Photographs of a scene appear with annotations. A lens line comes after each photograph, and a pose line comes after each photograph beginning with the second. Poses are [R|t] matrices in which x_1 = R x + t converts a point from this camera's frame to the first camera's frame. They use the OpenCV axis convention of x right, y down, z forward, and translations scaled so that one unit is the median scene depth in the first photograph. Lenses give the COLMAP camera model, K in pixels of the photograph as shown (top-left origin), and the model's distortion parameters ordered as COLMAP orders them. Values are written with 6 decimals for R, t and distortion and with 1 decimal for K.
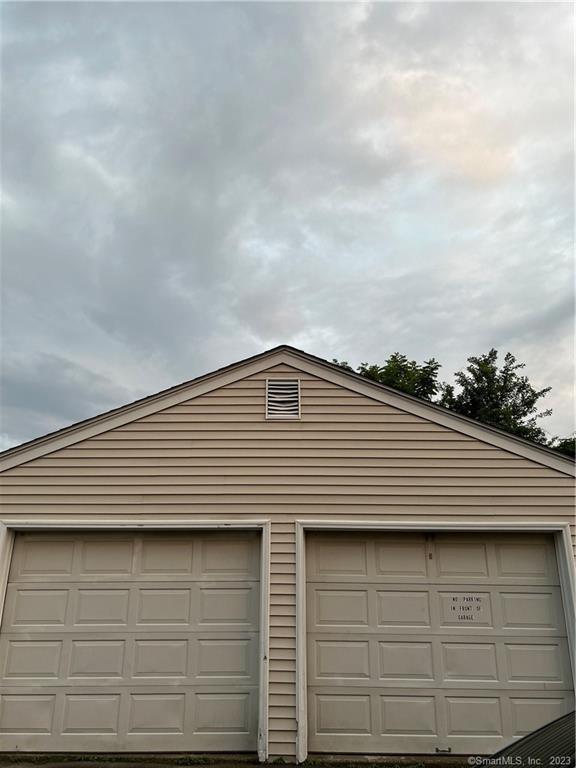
lens RADIAL K [[574.0, 0, 288.0], [0, 574.0, 384.0], [0, 0, 1]] dist [0.058432, -0.062199]
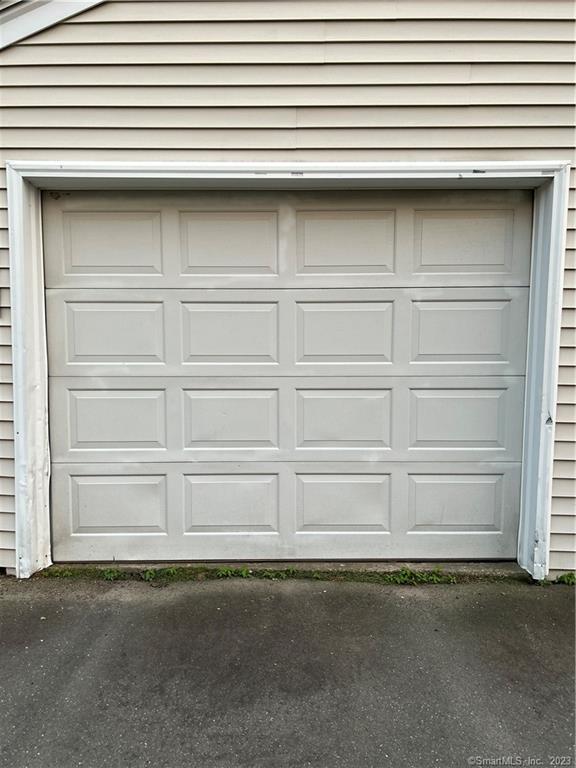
lens RADIAL K [[574.0, 0, 288.0], [0, 574.0, 384.0], [0, 0, 1]] dist [0.058432, -0.062199]
pose [[0.999966, -0.000992, -0.008186, -0.269977], [0.004247, 0.912936, 0.408080, 0.217162], [0.007069, -0.408101, 0.912909, 0.510442]]
